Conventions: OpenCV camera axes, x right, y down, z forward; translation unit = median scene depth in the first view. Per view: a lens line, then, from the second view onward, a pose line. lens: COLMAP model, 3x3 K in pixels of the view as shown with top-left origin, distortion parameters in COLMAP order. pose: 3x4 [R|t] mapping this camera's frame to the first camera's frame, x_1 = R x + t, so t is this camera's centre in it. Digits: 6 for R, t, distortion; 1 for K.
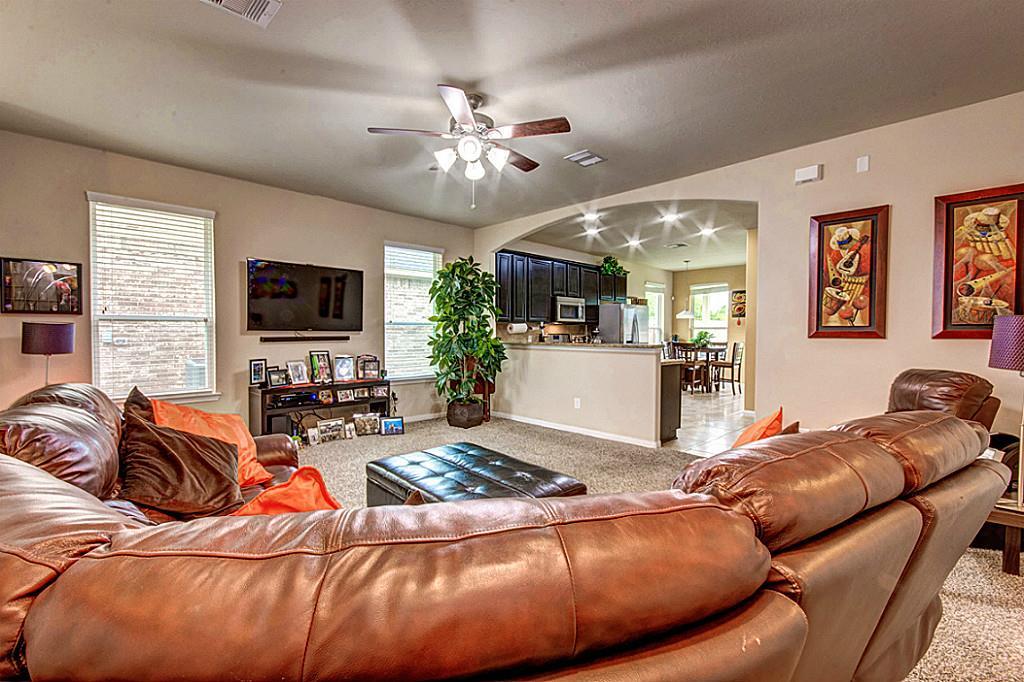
lens RADIAL K [[449.0, 0, 510.0], [0, 449.0, 344.7], [0, 0, 1]] dist [-0.000698, -0.000131]
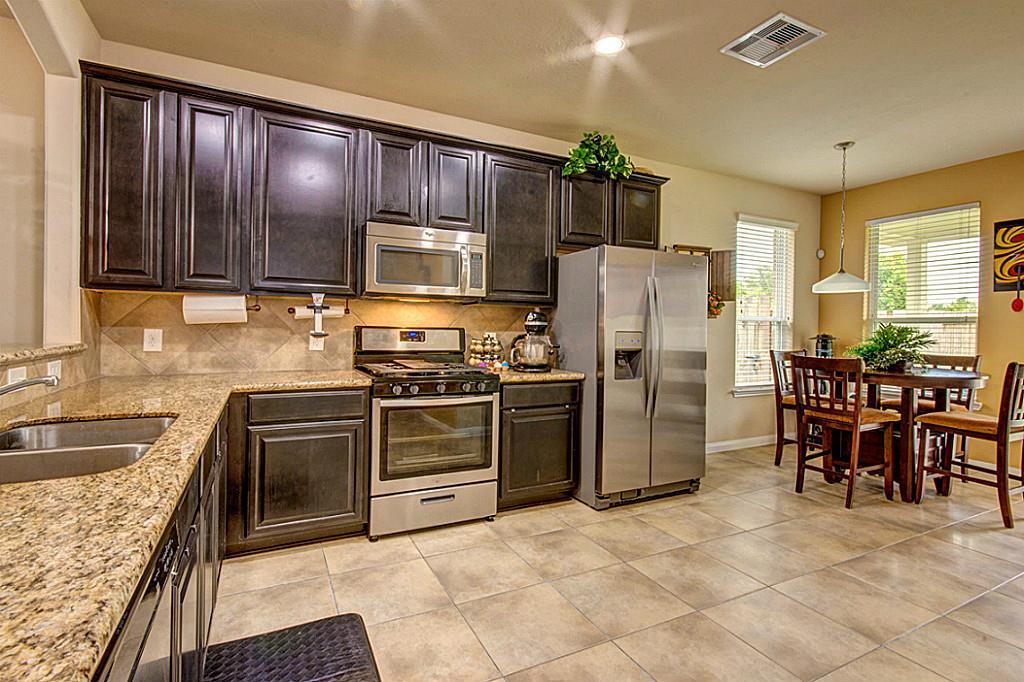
lens RADIAL K [[470.3, 0, 486.6], [0, 470.3, 328.4], [0, 0, 1]] dist [0.000015, -0.000158]
pose [[0.938056, 0.013784, -0.346210, 0.304607], [-0.020147, 0.999688, -0.014785, -0.018590], [0.345898, 0.020845, 0.938040, 0.636271]]
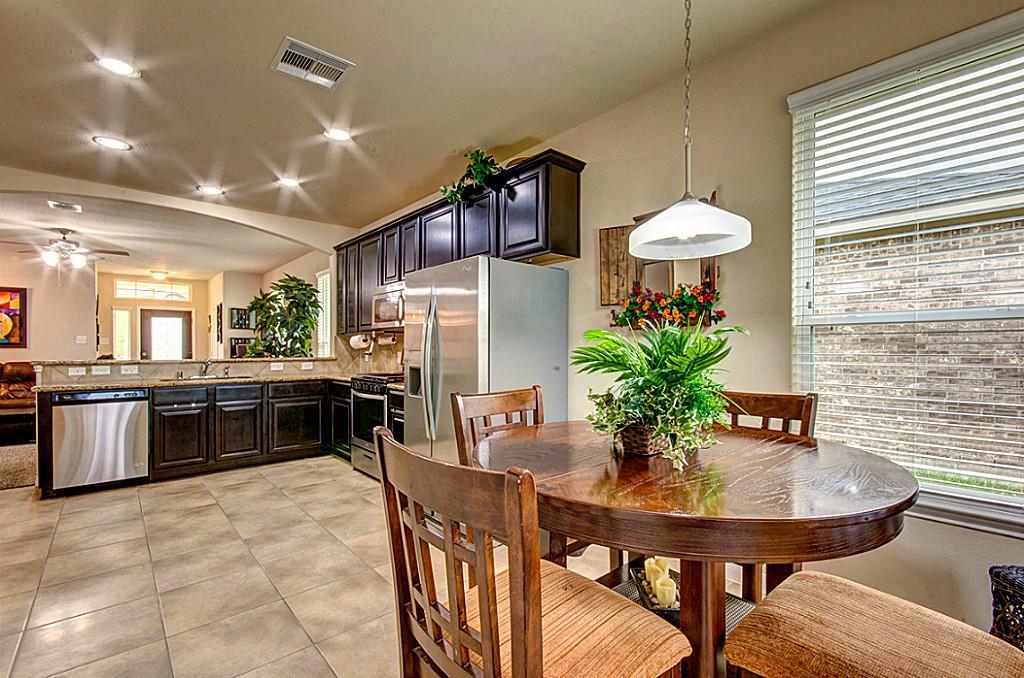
lens RADIAL K [[458.9, 0, 518.1], [0, 458.9, 350.9], [0, 0, 1]] dist [-0.000549, -0.000243]
pose [[-0.055203, 0.004898, -0.998463, 0.680404], [-0.022542, 0.999727, 0.006151, -0.028336], [0.998221, 0.022847, -0.055077, 1.159014]]
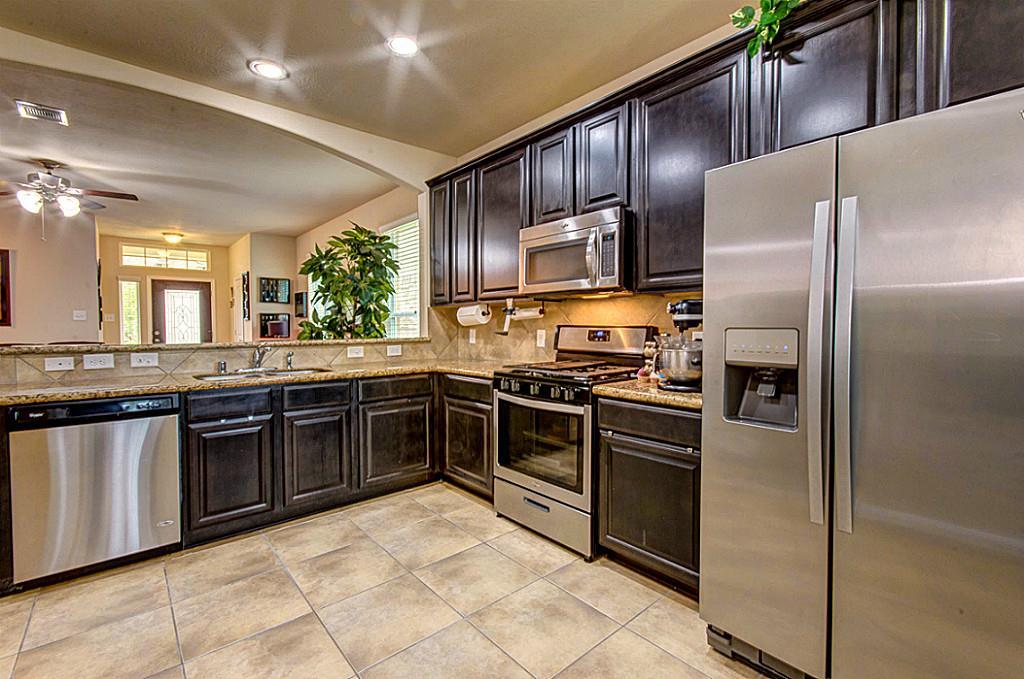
lens RADIAL K [[456.9, 0, 512.0], [0, 456.9, 339.5], [0, 0, 1]] dist [0.000751, -0.000203]
pose [[-0.070840, 0.028742, -0.997074, 0.474465], [-0.020624, 0.999329, 0.030272, -0.022994], [0.997274, 0.022708, -0.070199, 0.958084]]
